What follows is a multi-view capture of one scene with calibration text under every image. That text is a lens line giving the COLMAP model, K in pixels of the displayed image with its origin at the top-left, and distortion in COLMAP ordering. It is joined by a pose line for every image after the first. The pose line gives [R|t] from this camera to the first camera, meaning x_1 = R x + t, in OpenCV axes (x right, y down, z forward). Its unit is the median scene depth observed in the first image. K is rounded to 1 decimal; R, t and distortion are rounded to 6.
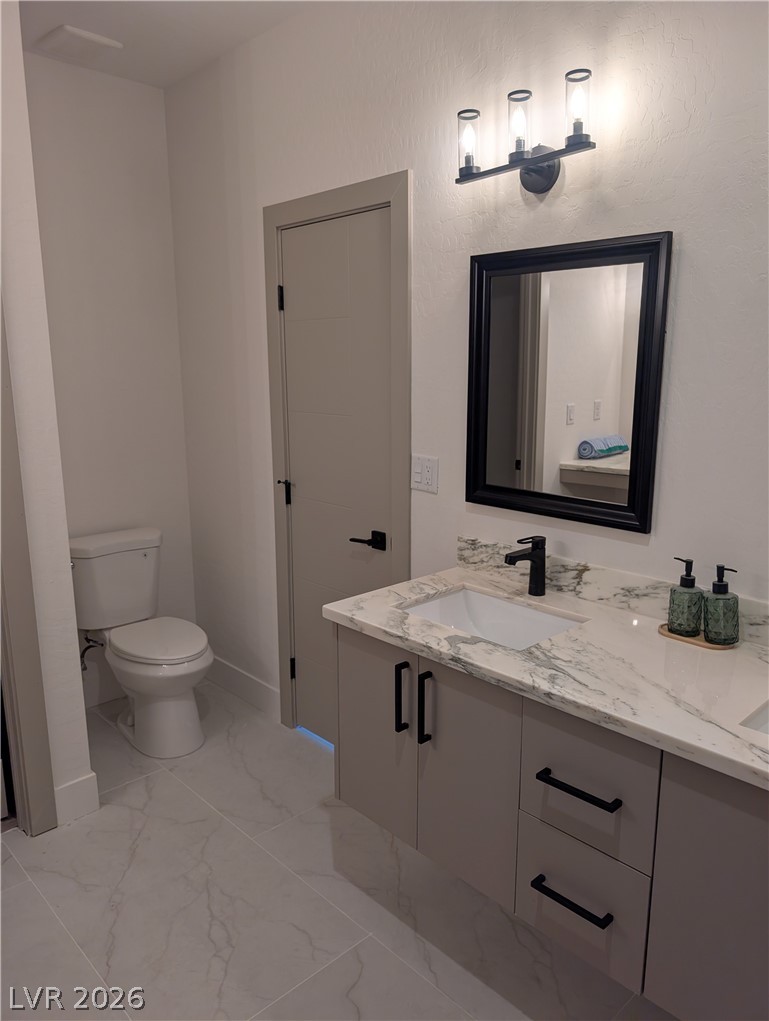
lens RADIAL K [[748.6, 0, 387.6], [0, 748.6, 515.6], [0, 0, 1]] dist [0.038848, -0.035424]
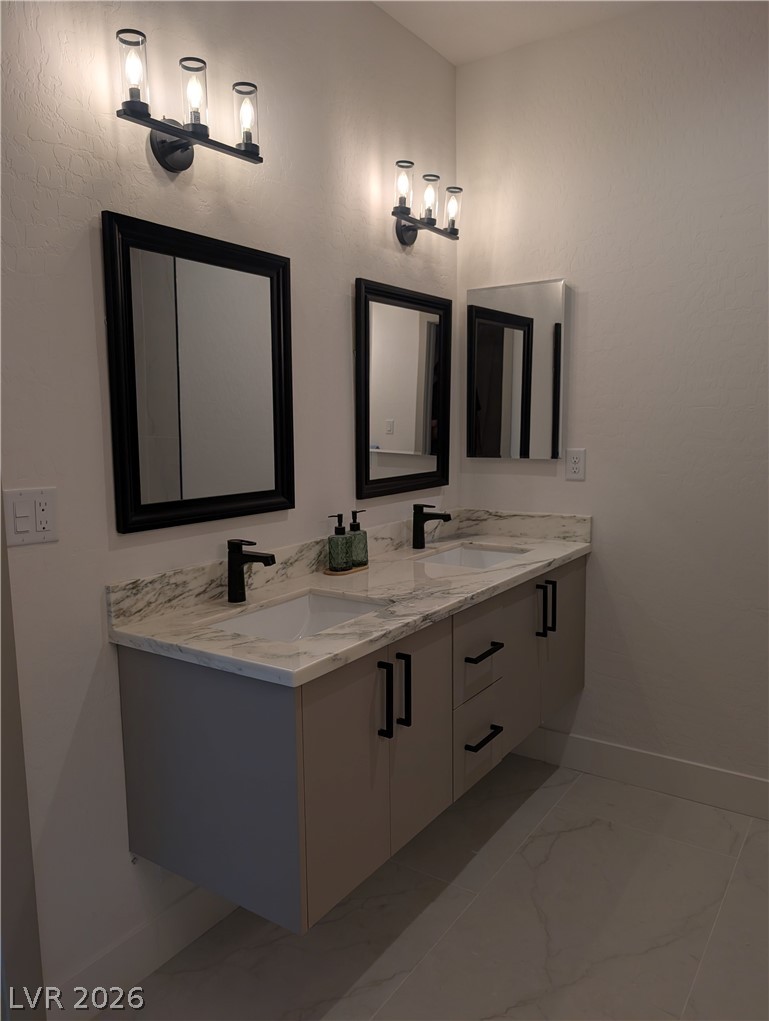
lens RADIAL K [[748.6, 0, 393.9], [0, 748.6, 509.3], [0, 0, 1]] dist [0.038848, -0.035424]
pose [[-0.225816, -0.113775, 0.967503, -0.771097], [0.209854, 0.964158, 0.162362, -0.122477], [-0.951298, 0.239698, -0.193846, 0.997038]]
